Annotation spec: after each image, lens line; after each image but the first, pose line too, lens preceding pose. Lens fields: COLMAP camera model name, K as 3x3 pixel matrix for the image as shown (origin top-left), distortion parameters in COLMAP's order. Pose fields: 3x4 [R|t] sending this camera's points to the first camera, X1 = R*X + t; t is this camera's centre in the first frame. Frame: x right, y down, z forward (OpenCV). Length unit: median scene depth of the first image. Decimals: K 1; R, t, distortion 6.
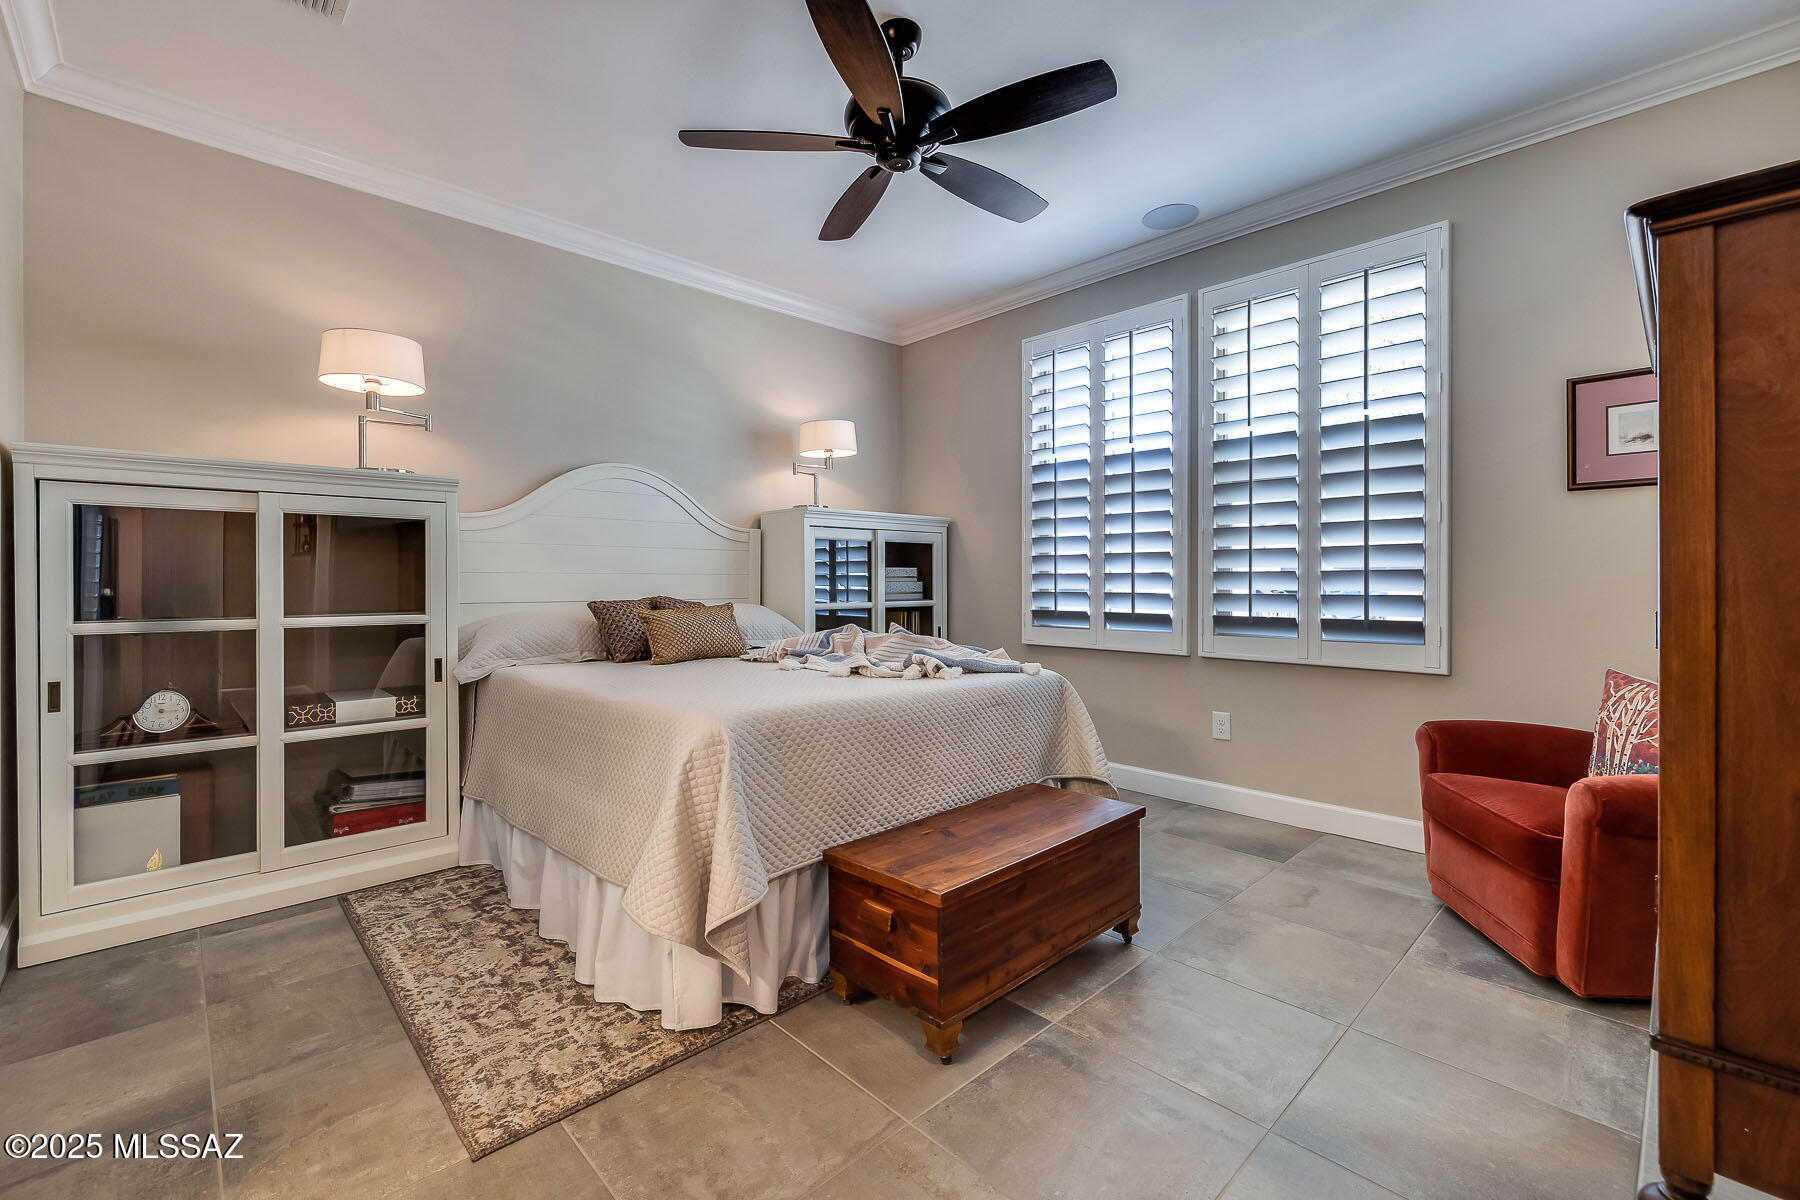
lens RADIAL K [[767.3, 0, 896.1], [0, 767.3, 592.3], [0, 0, 1]] dist [0.001007, 0.000392]
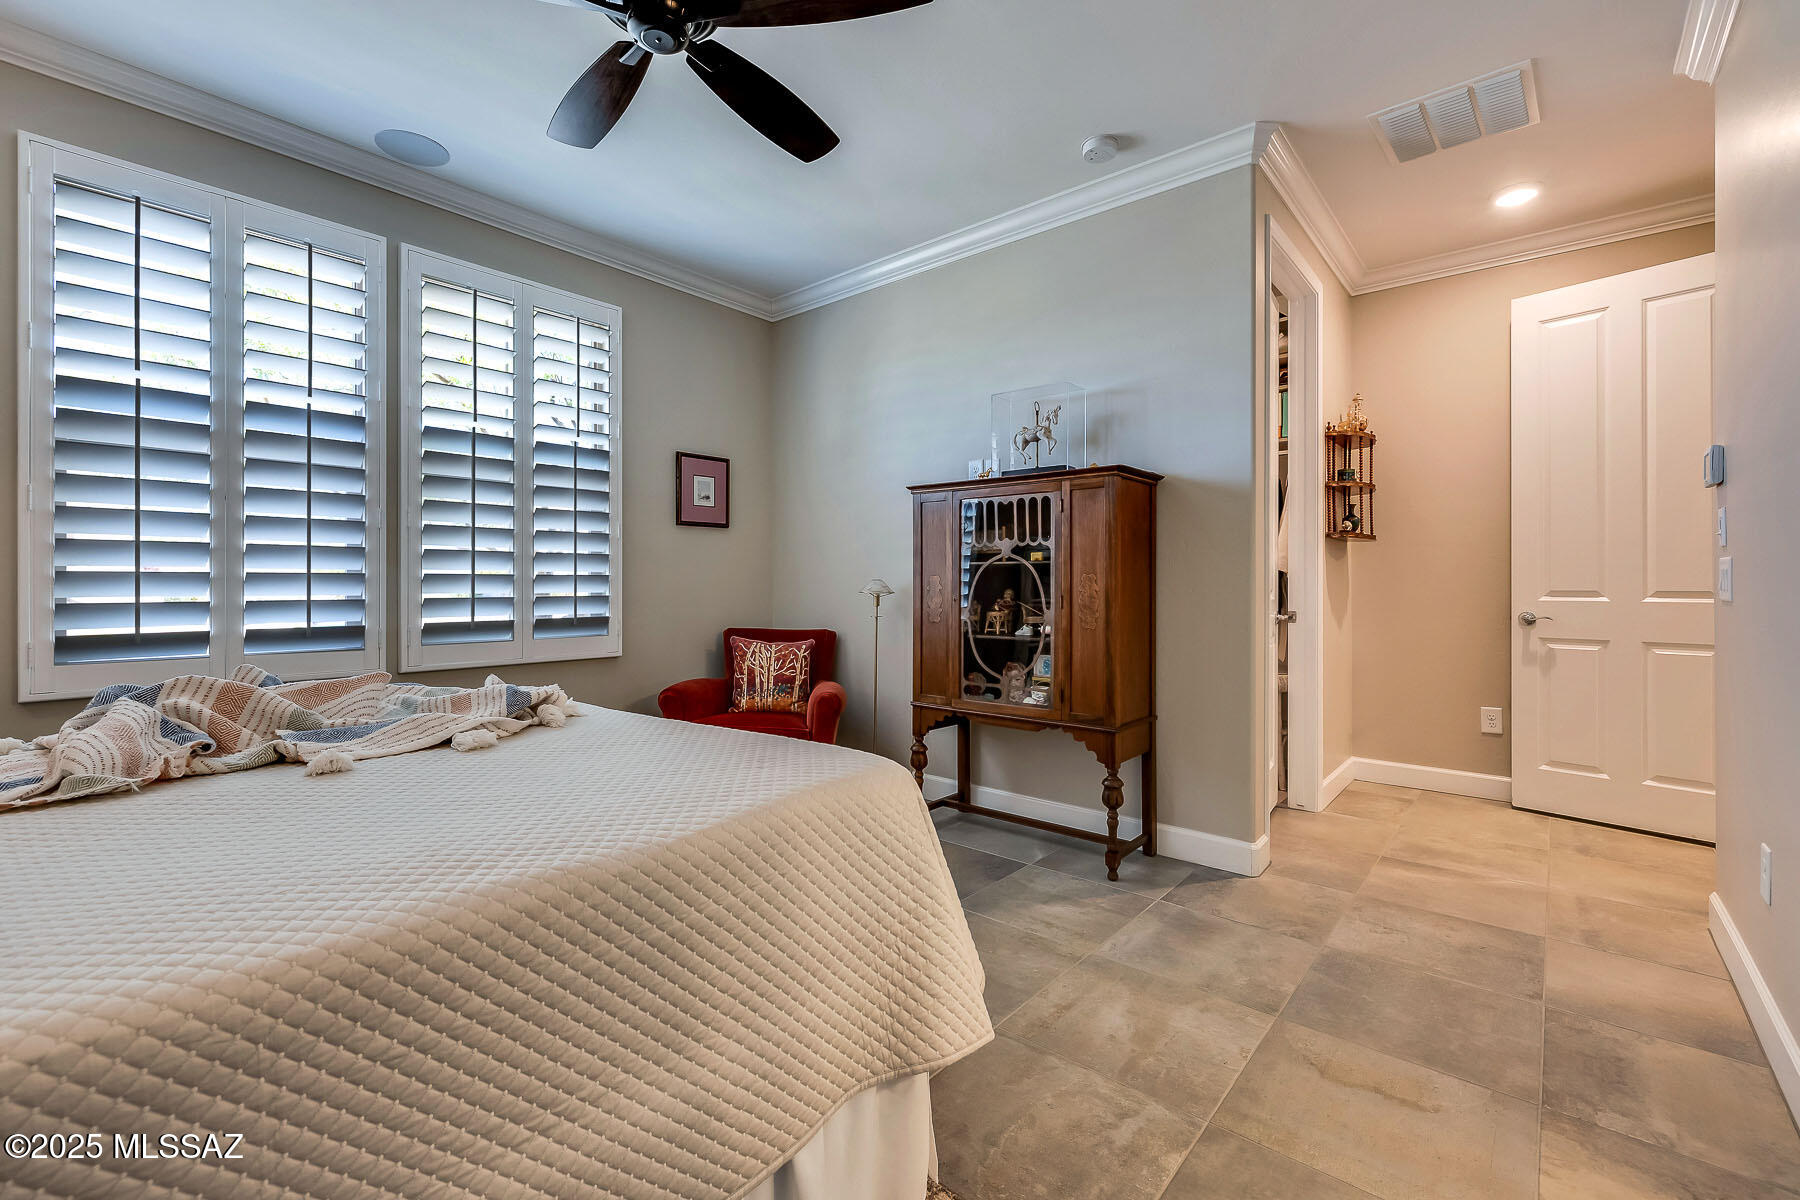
lens RADIAL K [[767.3, 0, 899.1], [0, 767.3, 582.9], [0, 0, 1]] dist [0.001007, 0.000392]
pose [[-0.106773, 0.000747, 0.994283, -0.524759], [0.016573, 0.999862, 0.001029, -0.008677], [-0.994145, 0.016588, -0.106770, 0.564914]]
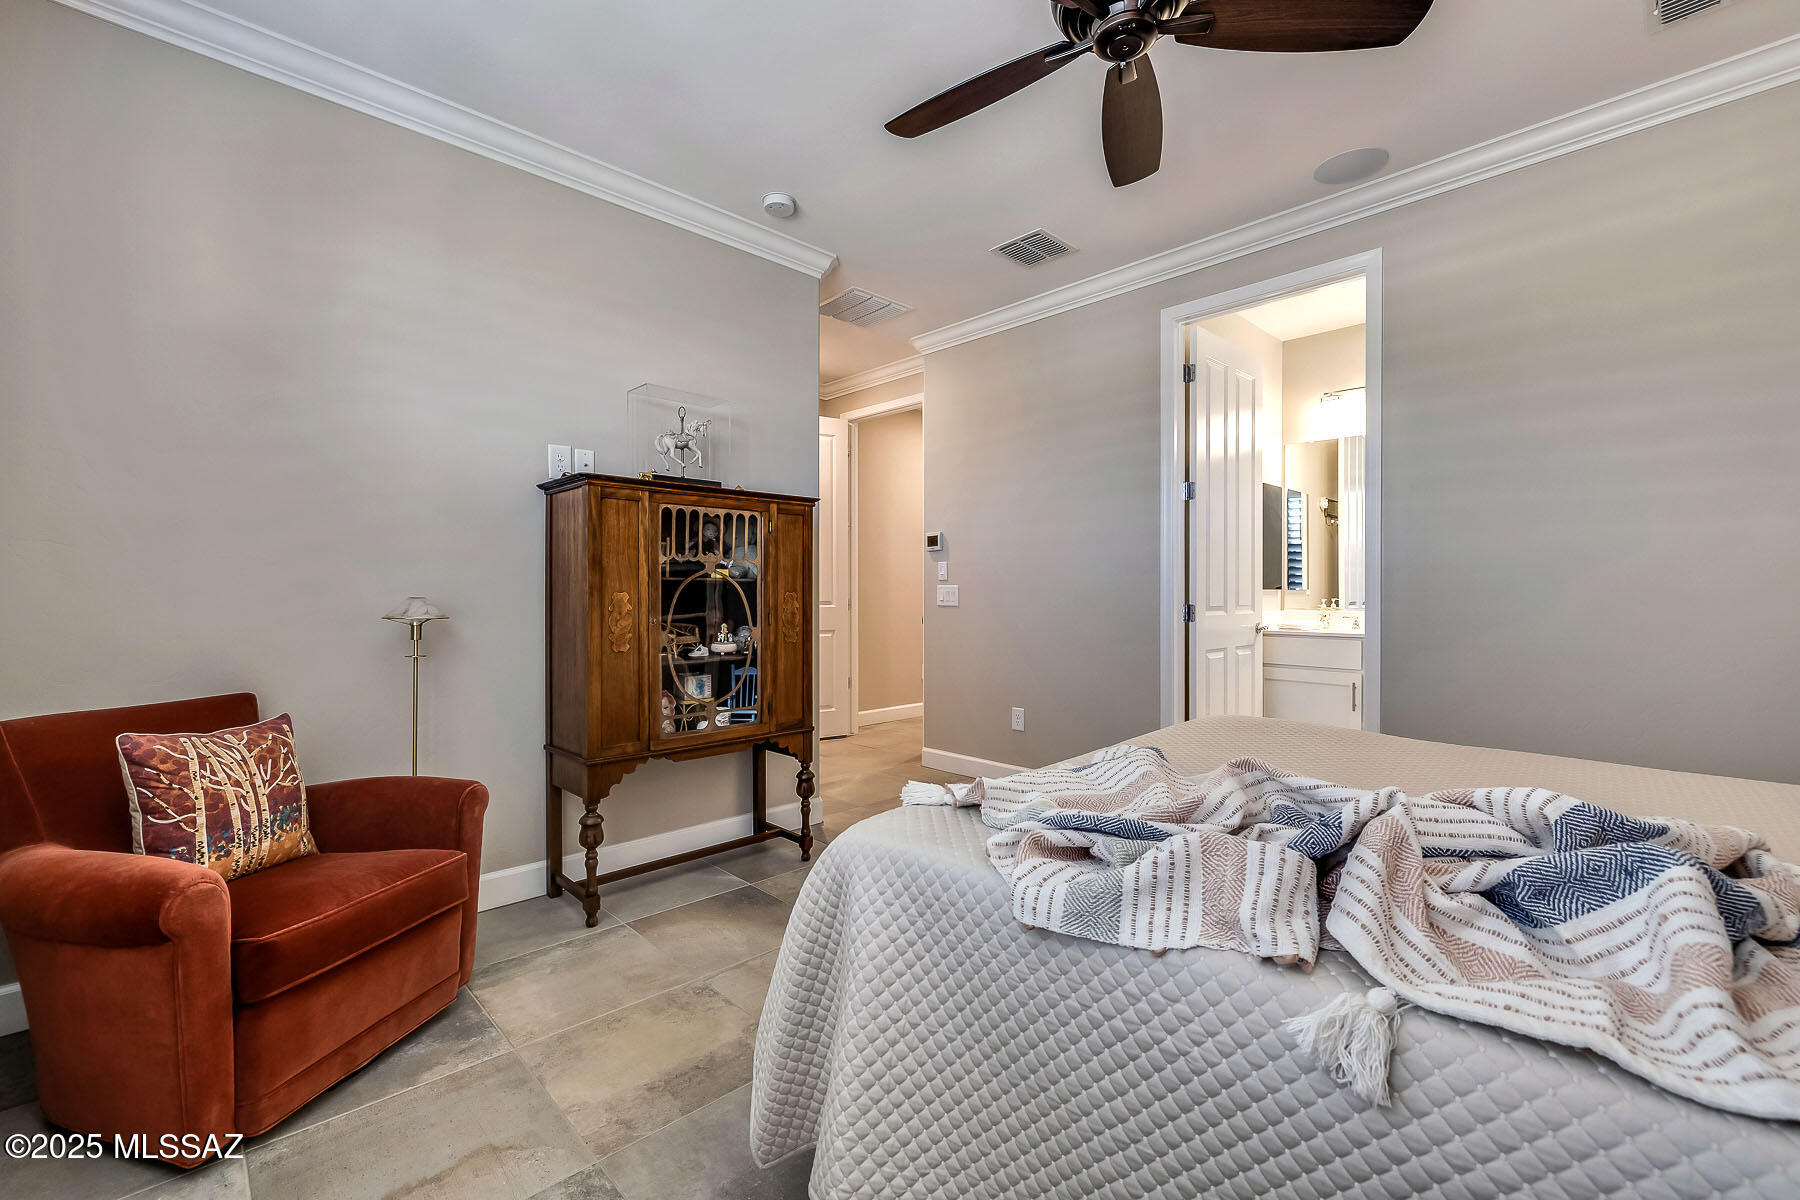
lens RADIAL K [[767.3, 0, 906.4], [0, 767.3, 596.8], [0, 0, 1]] dist [0.001007, 0.000392]
pose [[-0.999826, 0.012909, -0.013495, 0.151316], [0.012724, 0.999825, 0.013685, -0.018985], [0.013670, 0.013511, -0.999815, 1.182232]]
